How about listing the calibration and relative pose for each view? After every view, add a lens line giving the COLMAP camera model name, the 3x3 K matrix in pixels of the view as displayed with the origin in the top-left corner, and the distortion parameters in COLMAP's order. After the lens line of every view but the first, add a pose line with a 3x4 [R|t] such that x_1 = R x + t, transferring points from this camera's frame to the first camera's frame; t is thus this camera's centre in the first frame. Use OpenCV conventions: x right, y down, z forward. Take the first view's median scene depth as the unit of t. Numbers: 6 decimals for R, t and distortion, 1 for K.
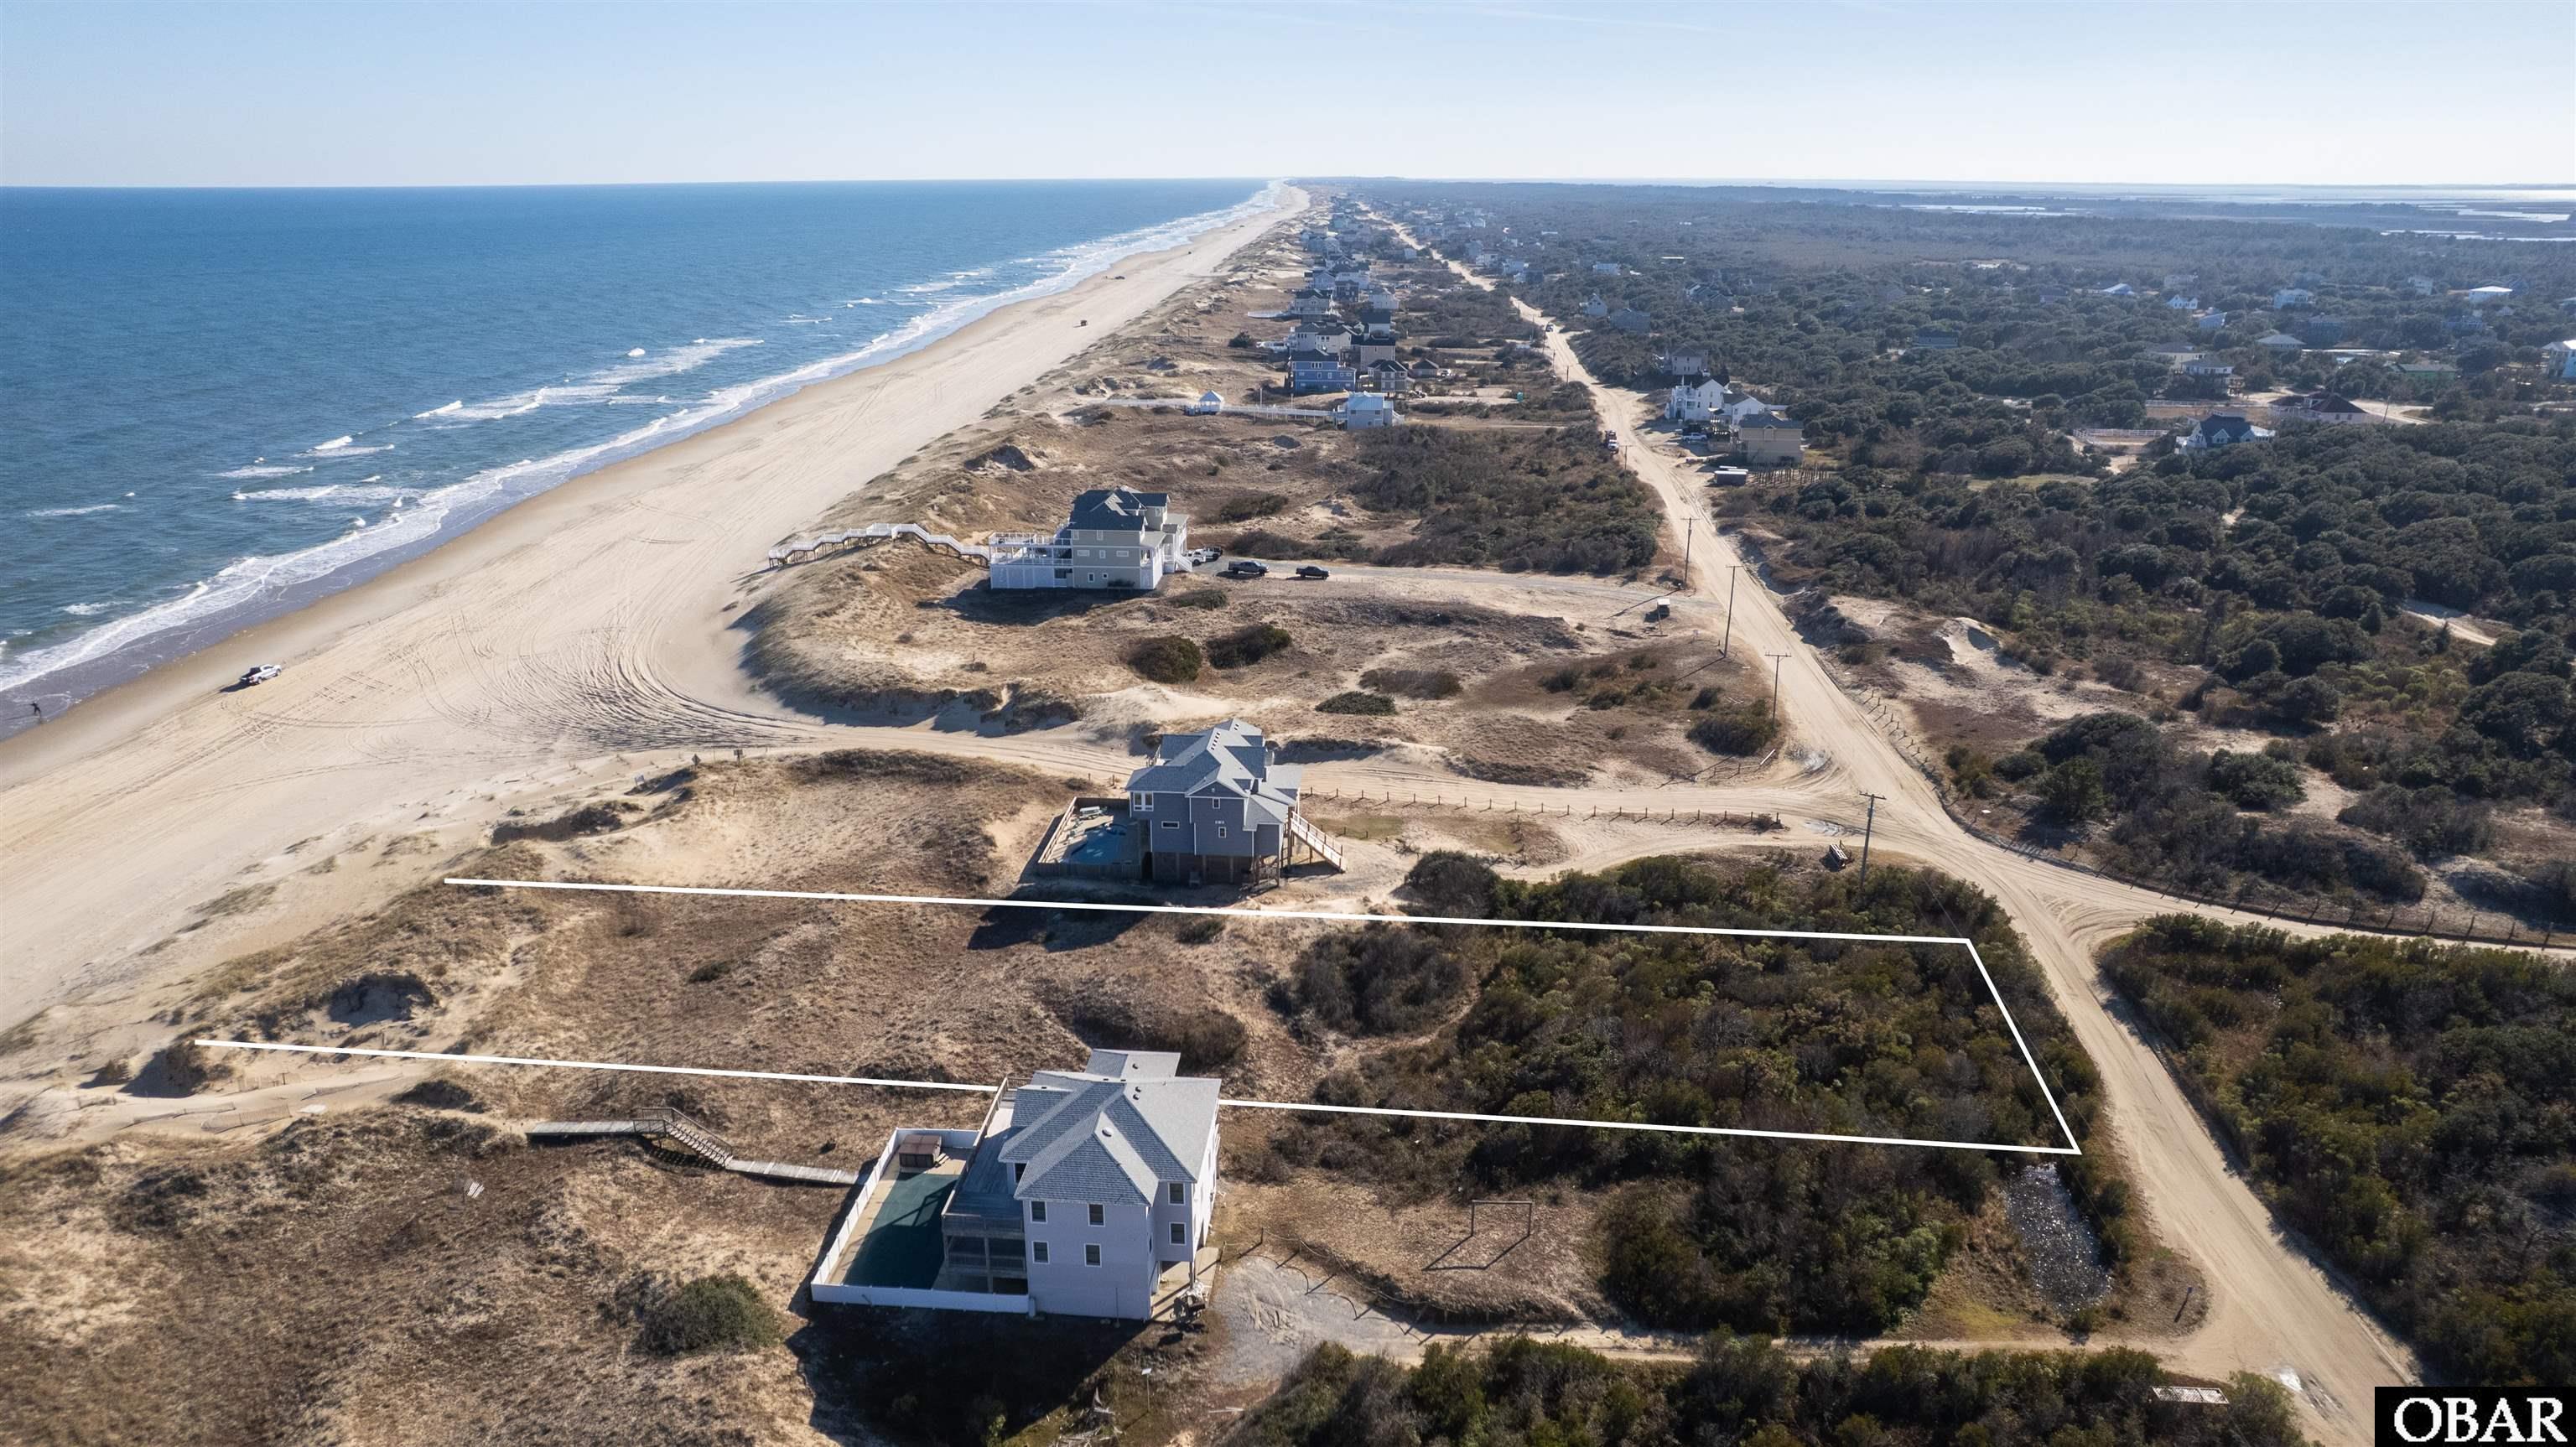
lens RADIAL K [[1662.7, 0, 1273.9], [0, 1662.7, 741.6], [0, 0, 1]] dist [-0.087440, 0.073330]
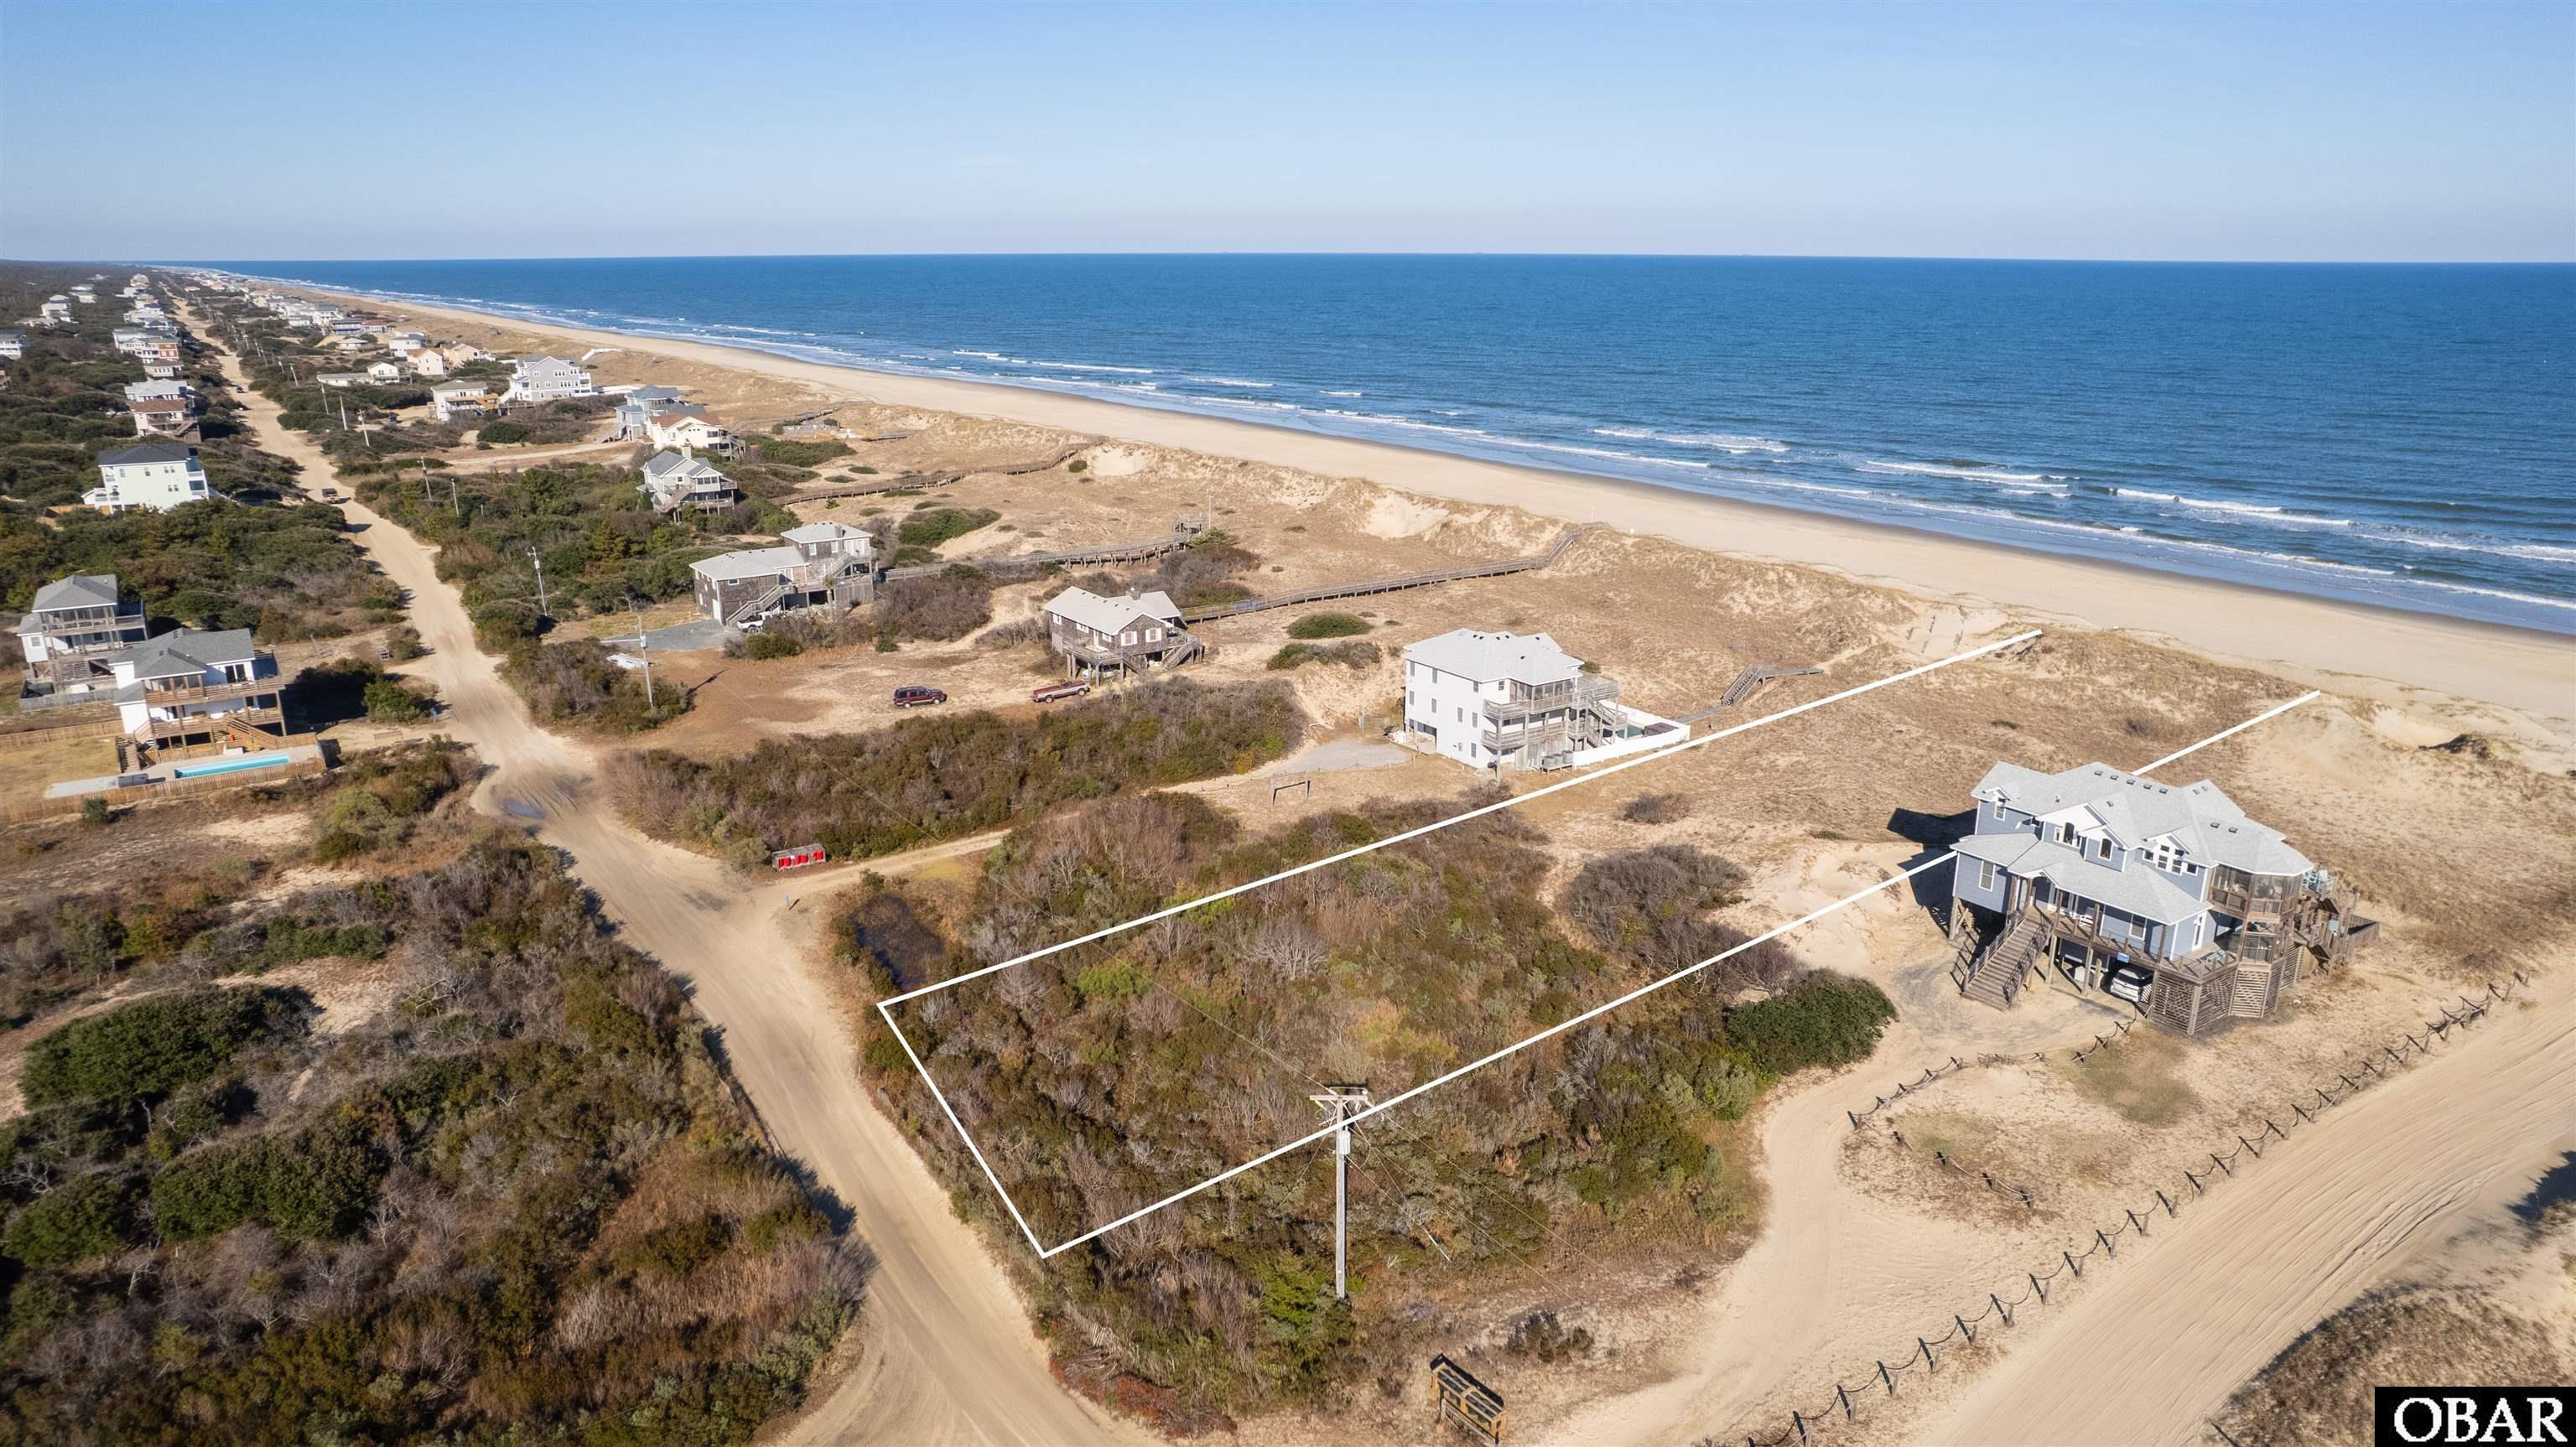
lens RADIAL K [[1656.7, 0, 1287.0], [0, 1656.7, 737.5], [0, 0, 1]] dist [-0.078916, 0.072374]
pose [[-0.772368, 0.184508, -0.607787, 0.608460], [-0.206195, 0.832225, 0.514671, -0.276787], [0.600776, 0.522838, -0.604739, 1.155862]]
